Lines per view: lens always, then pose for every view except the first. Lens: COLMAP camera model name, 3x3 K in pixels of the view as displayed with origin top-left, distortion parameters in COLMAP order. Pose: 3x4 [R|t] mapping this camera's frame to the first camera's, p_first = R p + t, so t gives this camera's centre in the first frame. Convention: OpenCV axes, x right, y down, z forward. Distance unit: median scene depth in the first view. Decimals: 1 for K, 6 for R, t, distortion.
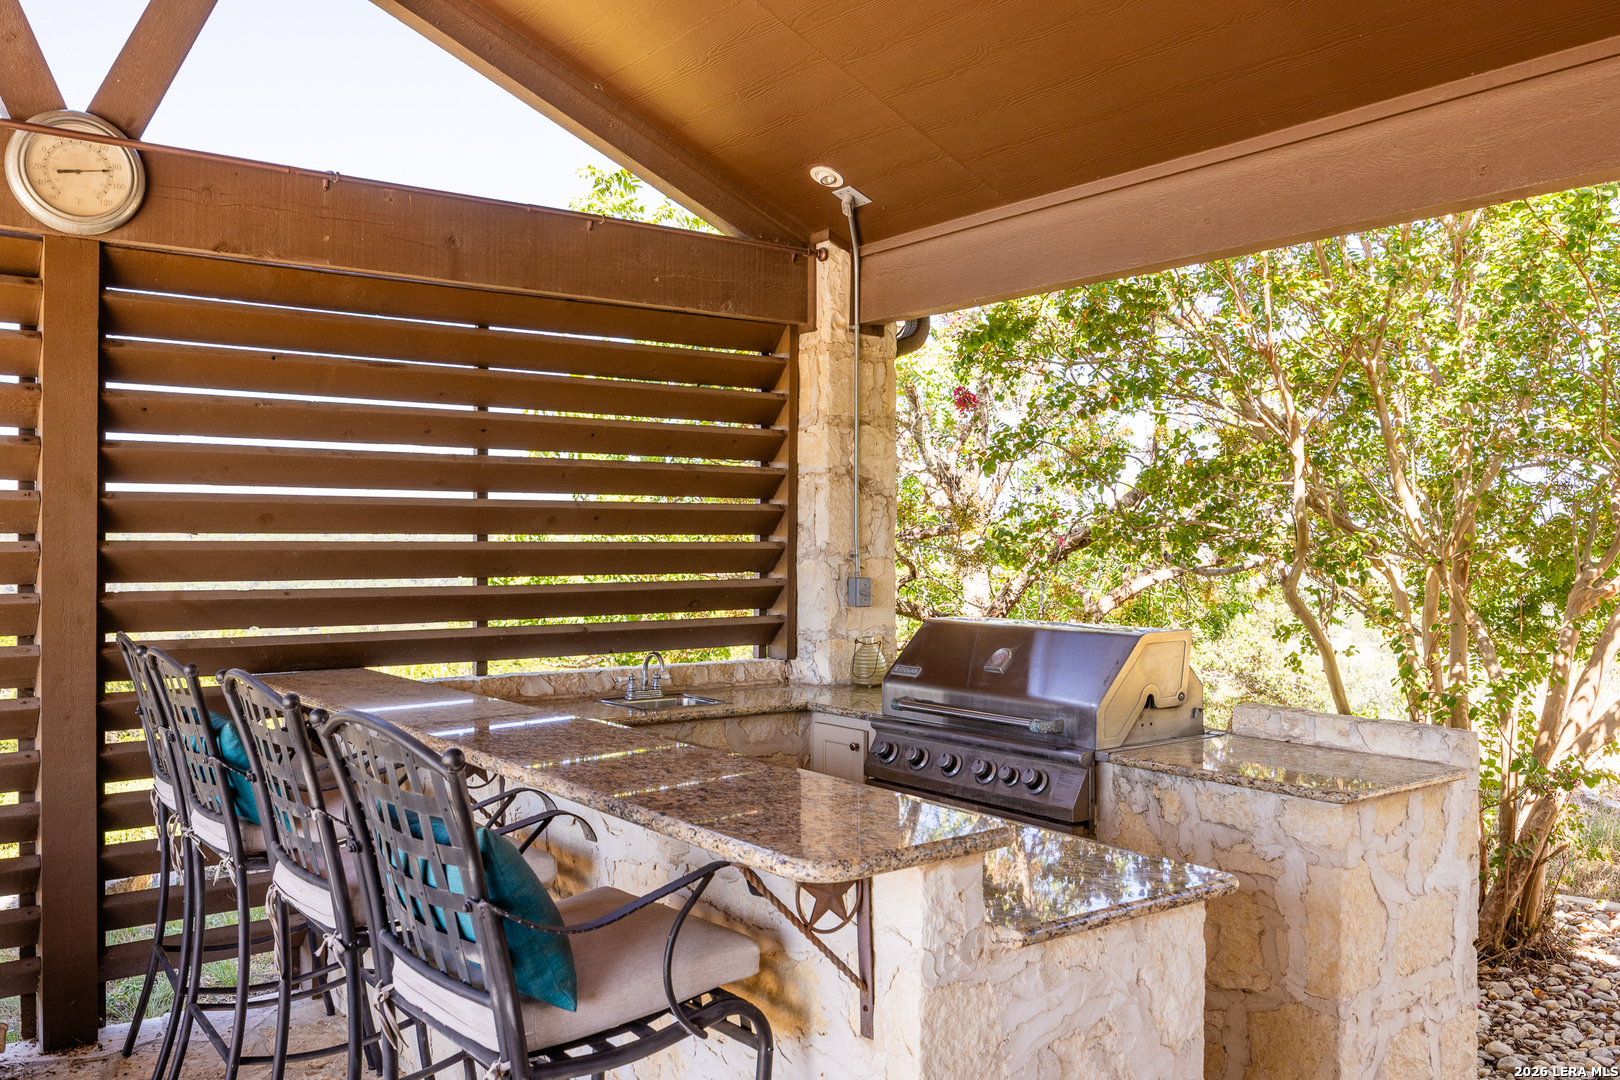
lens RADIAL K [[1322.0, 0, 810.0], [0, 1322.0, 540.0], [0, 0, 1]] dist [0.006588, 0.003493]
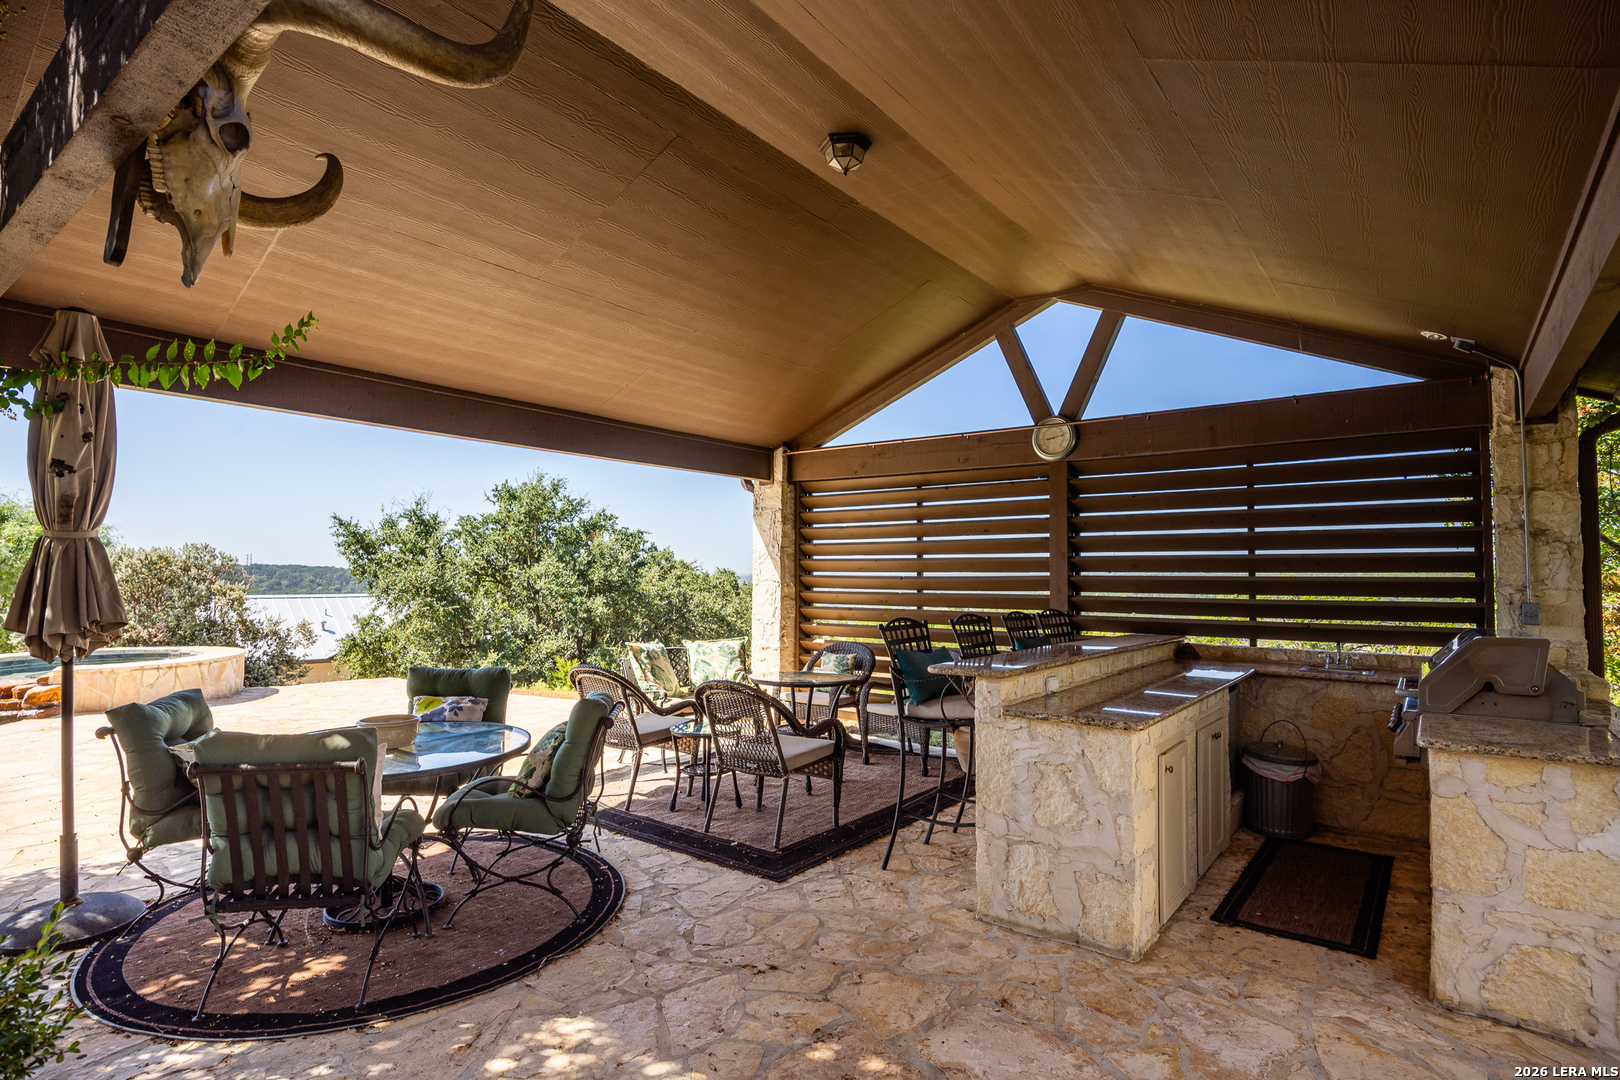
lens RADIAL K [[813.6, 0, 810.0], [0, 813.6, 540.0], [0, 0, 1]] dist [0.000975, 0.000232]
pose [[0.269439, -0.045985, -0.961919, 0.716464], [-0.009828, 0.998676, -0.050495, 0.014574], [0.962967, 0.023059, 0.268630, 0.065056]]
